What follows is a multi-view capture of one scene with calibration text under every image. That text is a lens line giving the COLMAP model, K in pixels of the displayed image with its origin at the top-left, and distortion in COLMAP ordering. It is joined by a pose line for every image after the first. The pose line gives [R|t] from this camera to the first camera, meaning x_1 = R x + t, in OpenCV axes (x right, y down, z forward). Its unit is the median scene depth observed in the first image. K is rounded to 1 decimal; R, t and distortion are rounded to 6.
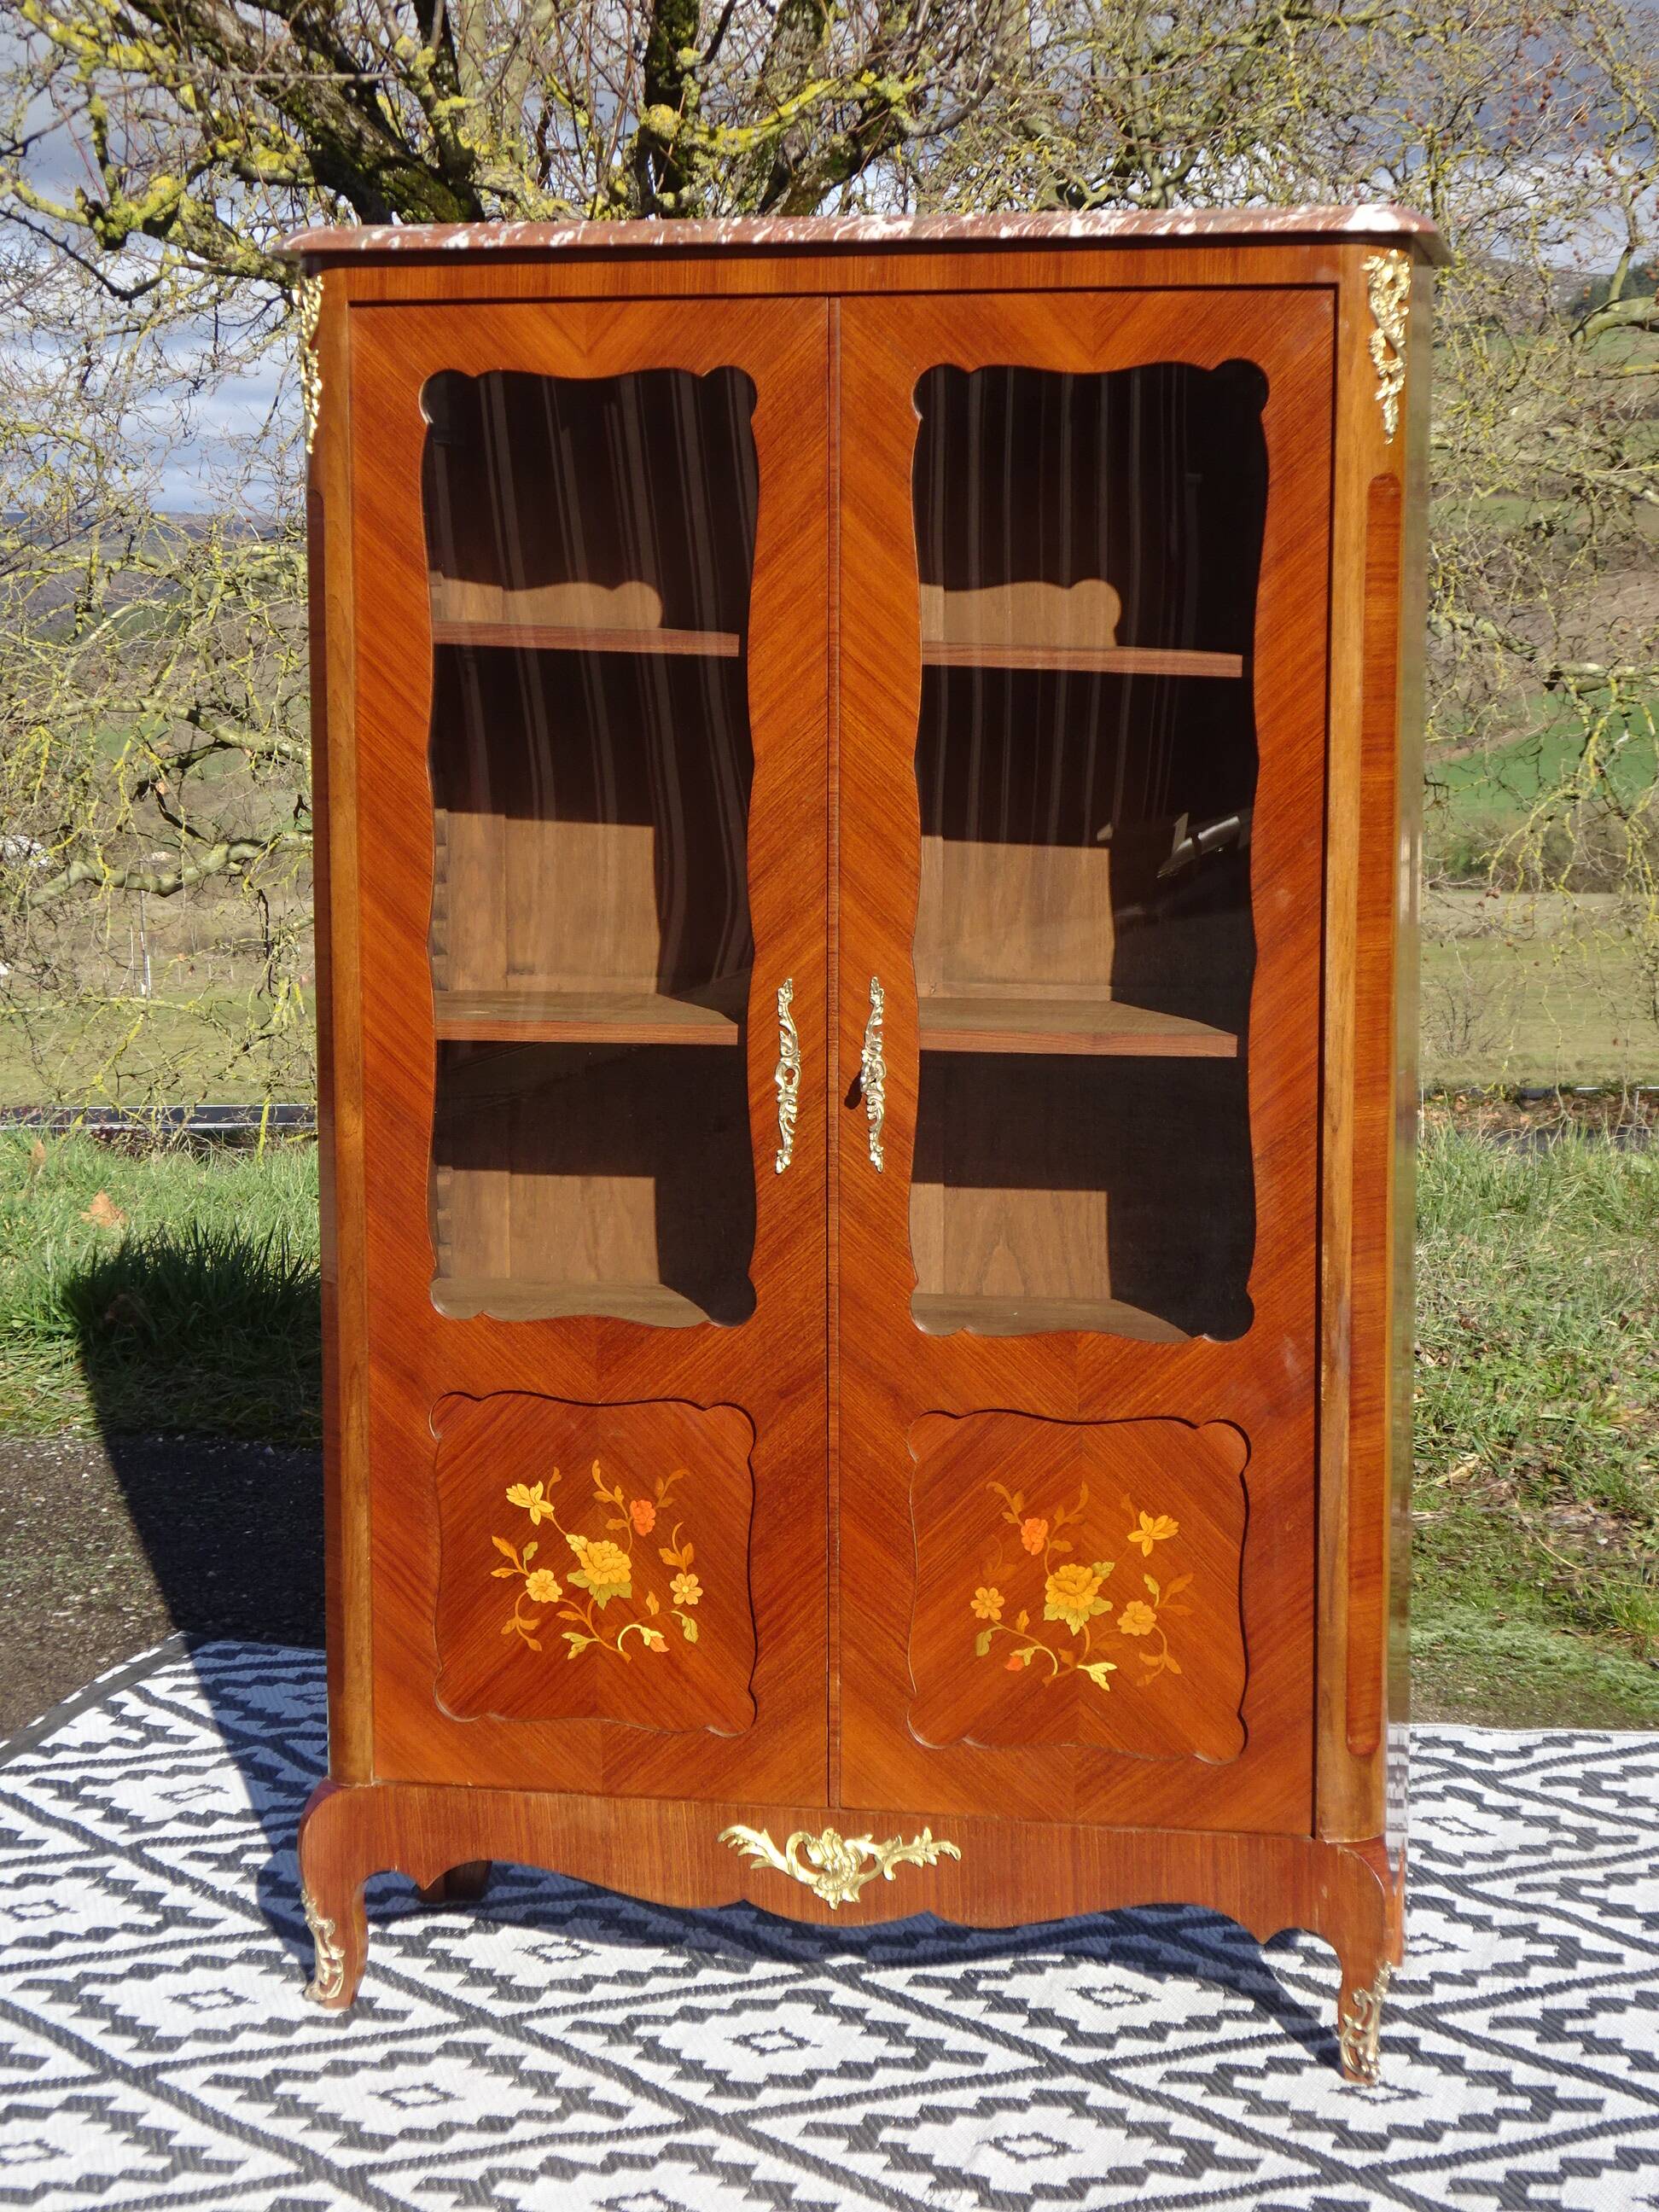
lens RADIAL K [[4077.8, 0, 825.1], [0, 4077.8, 1117.1], [0, 0, 1]] dist [-0.009331, 0.053898]
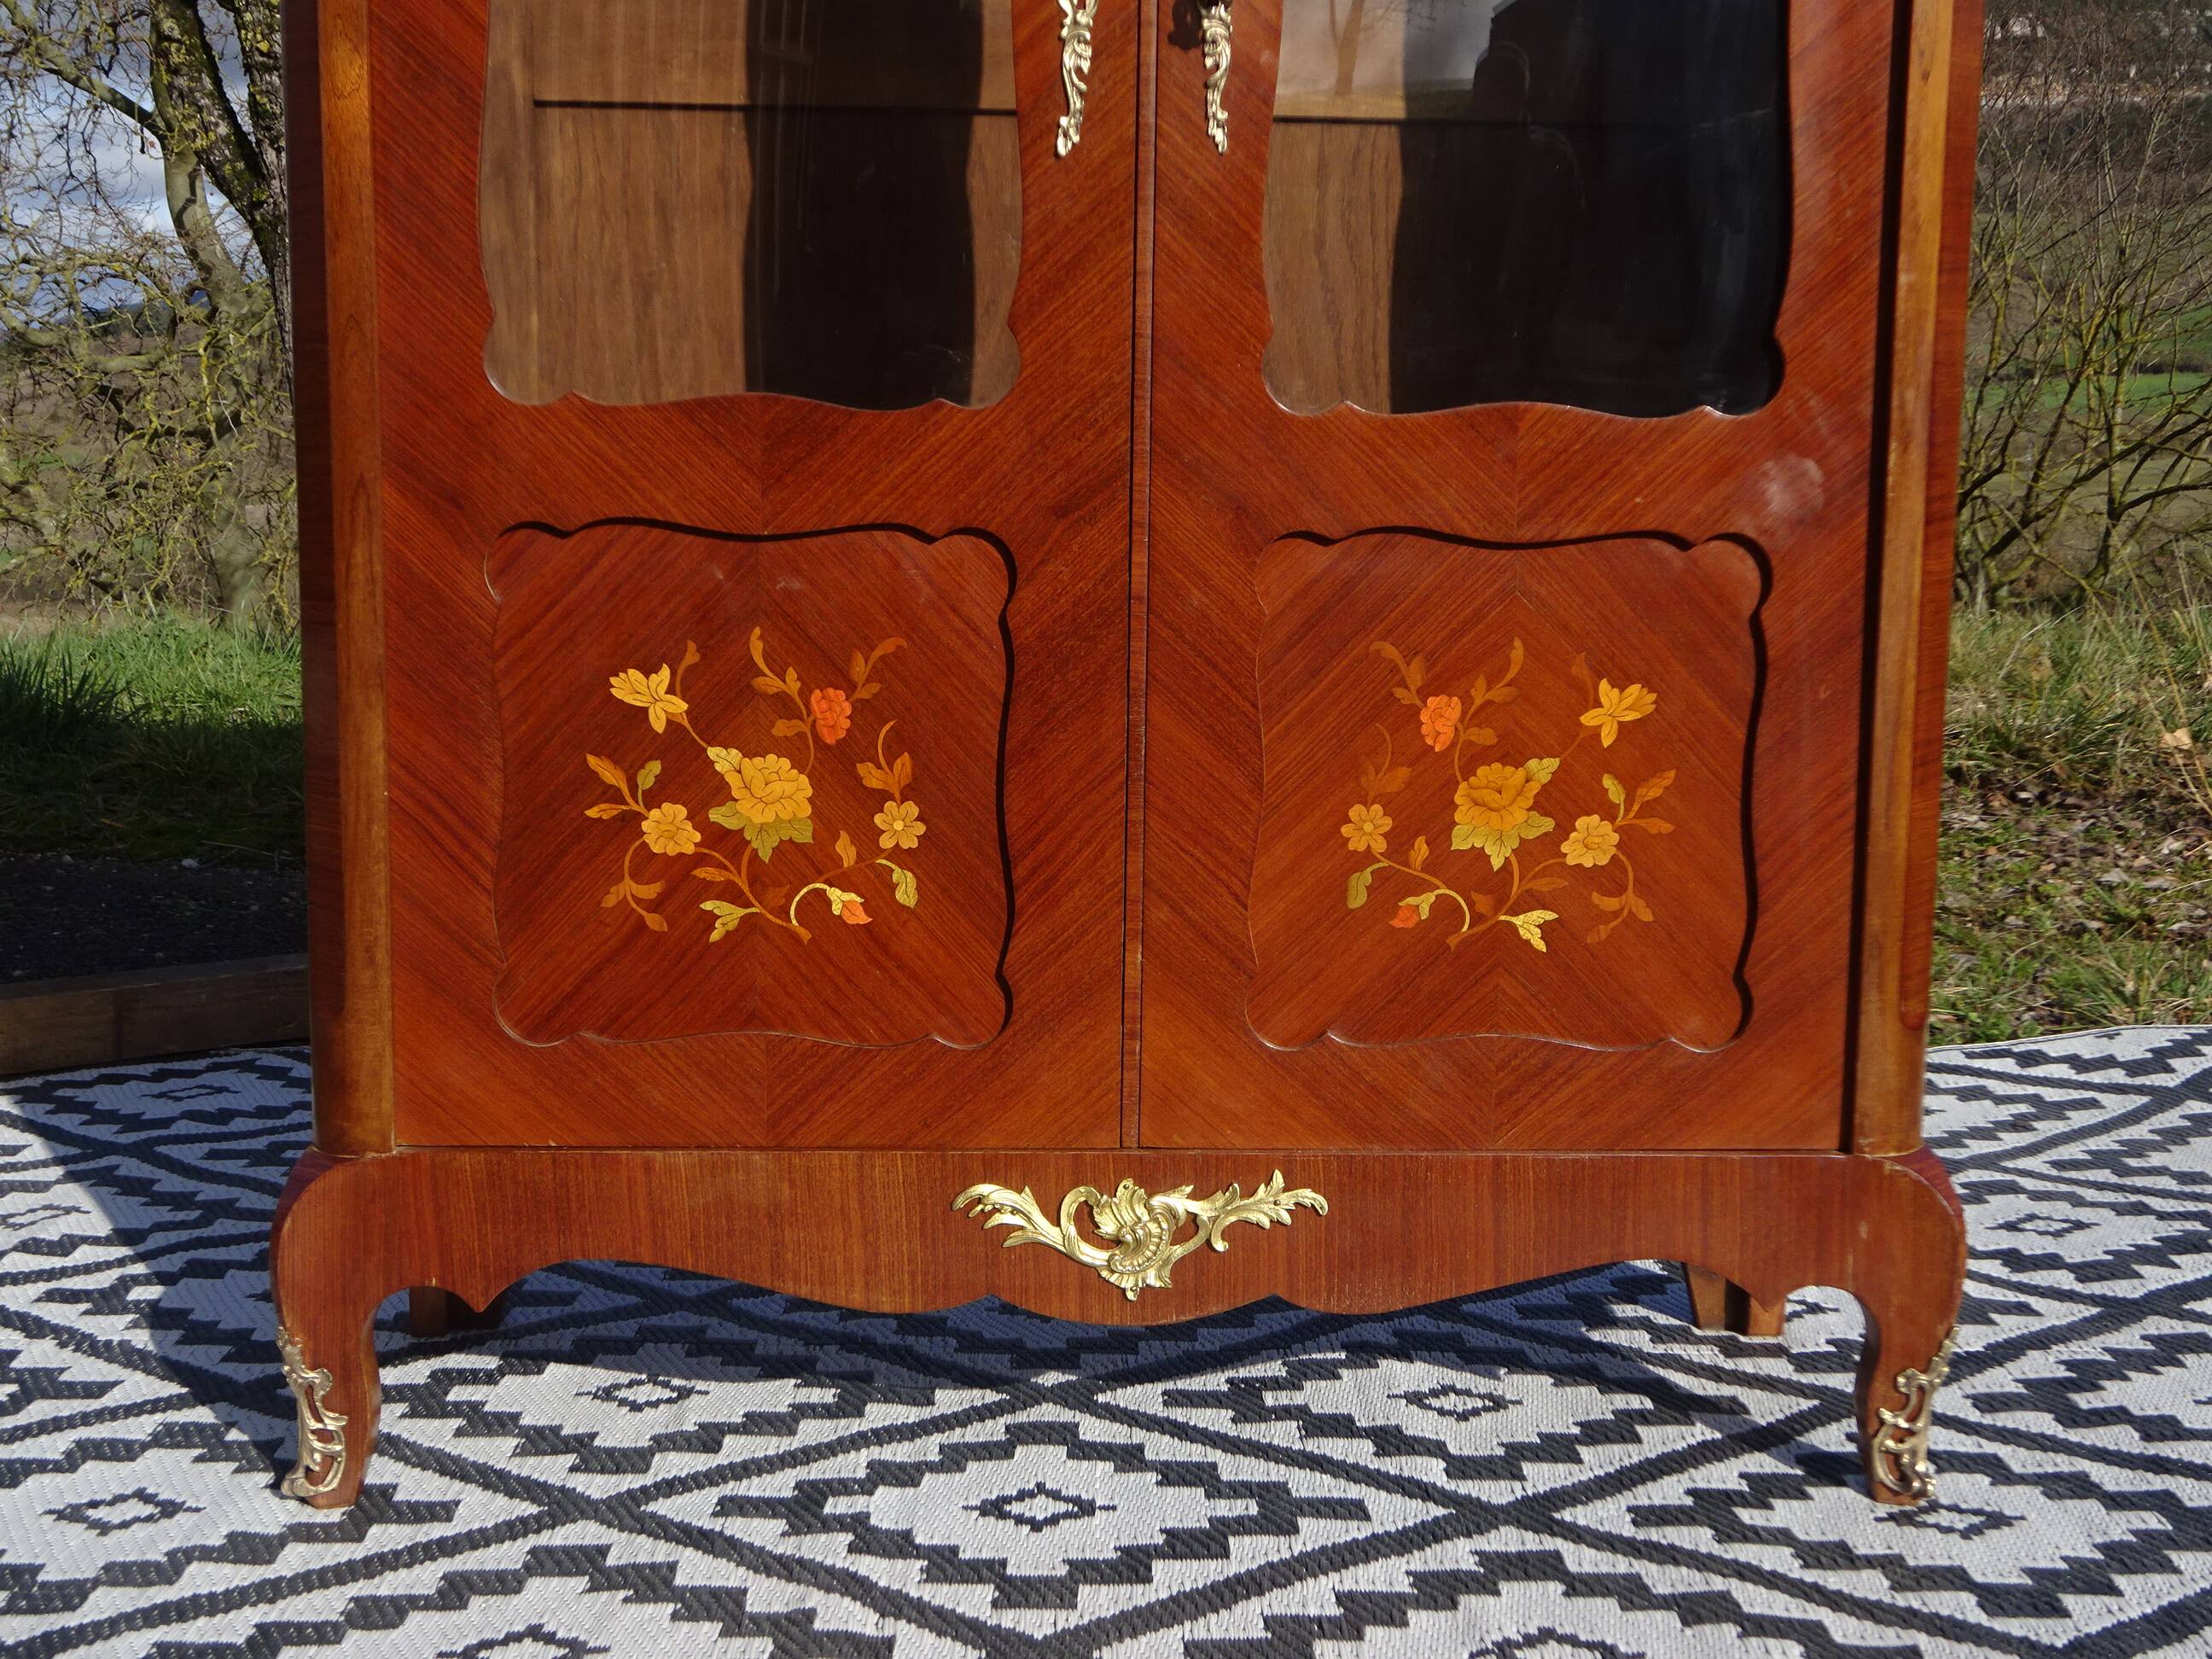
lens RADIAL K [[2828.8, 0, 1115.4], [0, 2828.8, 830.0], [0, 0, 1]] dist [0.020610, 0.091849]
pose [[0.968188, -0.020369, 0.249394, -0.114332], [0.015196, 0.999628, 0.022650, 0.107793], [-0.249762, -0.018140, 0.968137, 0.559484]]
